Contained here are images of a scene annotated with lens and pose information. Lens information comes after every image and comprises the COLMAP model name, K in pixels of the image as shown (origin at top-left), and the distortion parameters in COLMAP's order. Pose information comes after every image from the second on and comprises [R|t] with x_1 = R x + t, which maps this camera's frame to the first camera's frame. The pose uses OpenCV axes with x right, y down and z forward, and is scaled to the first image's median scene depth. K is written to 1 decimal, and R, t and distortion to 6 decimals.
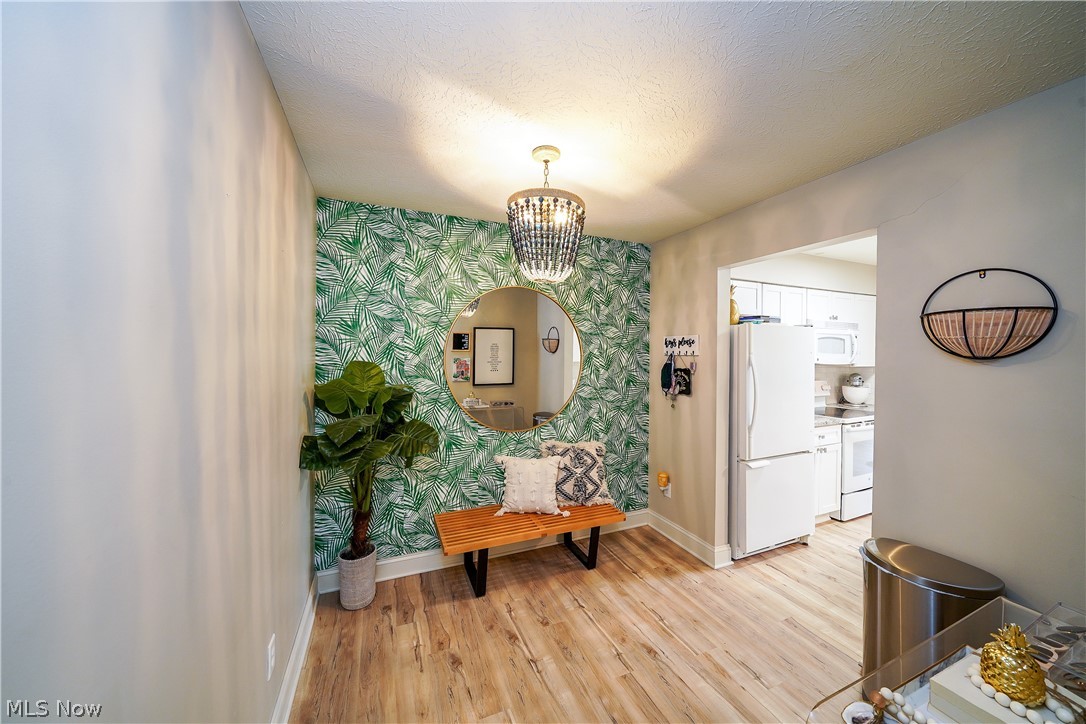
lens RADIAL K [[374.2, 0, 542.5], [0, 374.2, 354.7], [0, 0, 1]] dist [-0.006574, -0.000028]
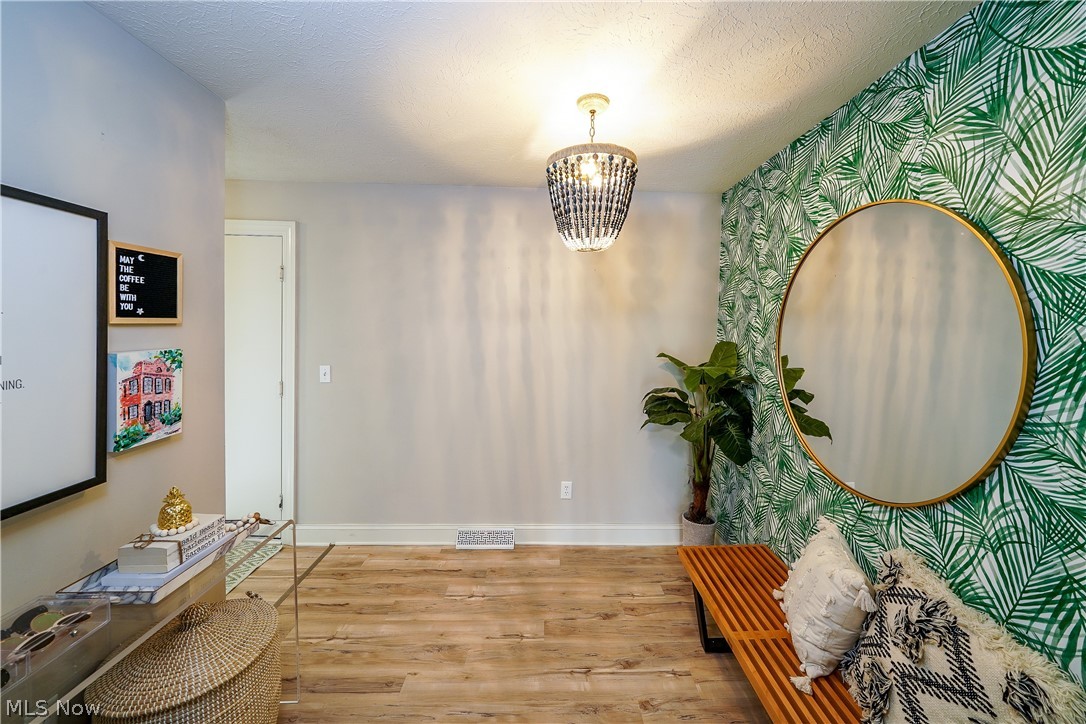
lens RADIAL K [[374.2, 0, 534.5], [0, 374.2, 333.1], [0, 0, 1]] dist [-0.006574, -0.000028]
pose [[-0.360640, 0.009058, -0.932661, 0.672372], [-0.022367, 0.999581, 0.018356, -0.014426], [0.932437, 0.027481, -0.360287, 0.923622]]
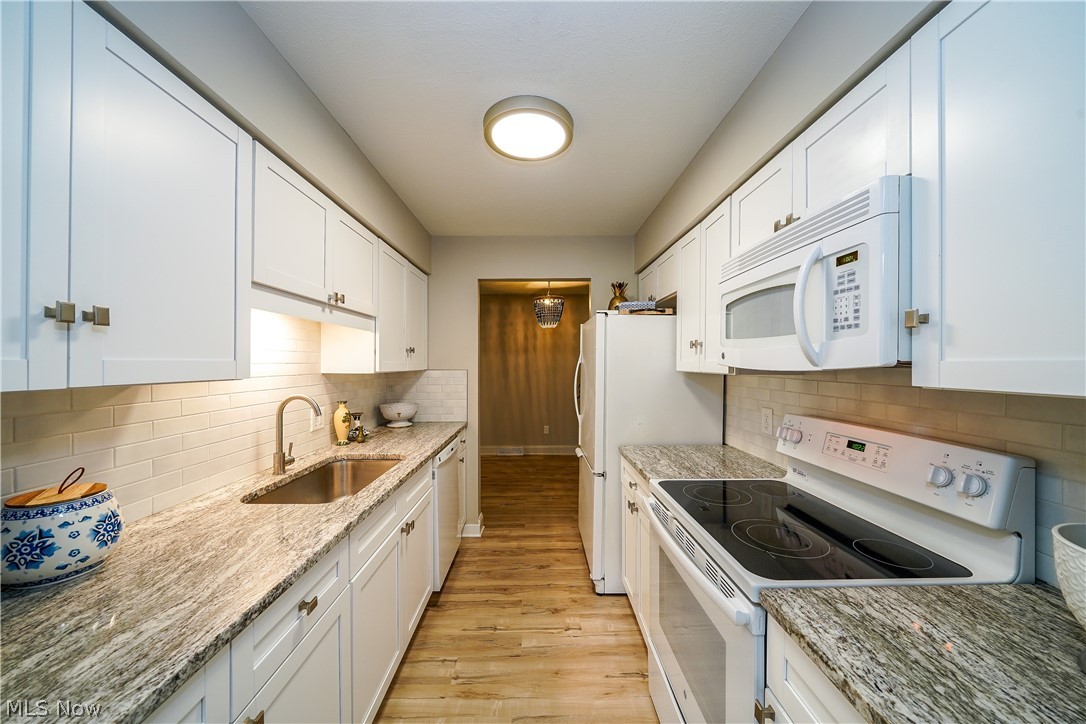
lens RADIAL K [[374.2, 0, 543.8], [0, 374.2, 363.5], [0, 0, 1]] dist [-0.006574, -0.000028]
pose [[-0.369673, -0.001972, -0.929160, 1.670002], [-0.002303, 0.999997, -0.001206, 0.029356], [0.929159, 0.001694, -0.369677, 1.404788]]
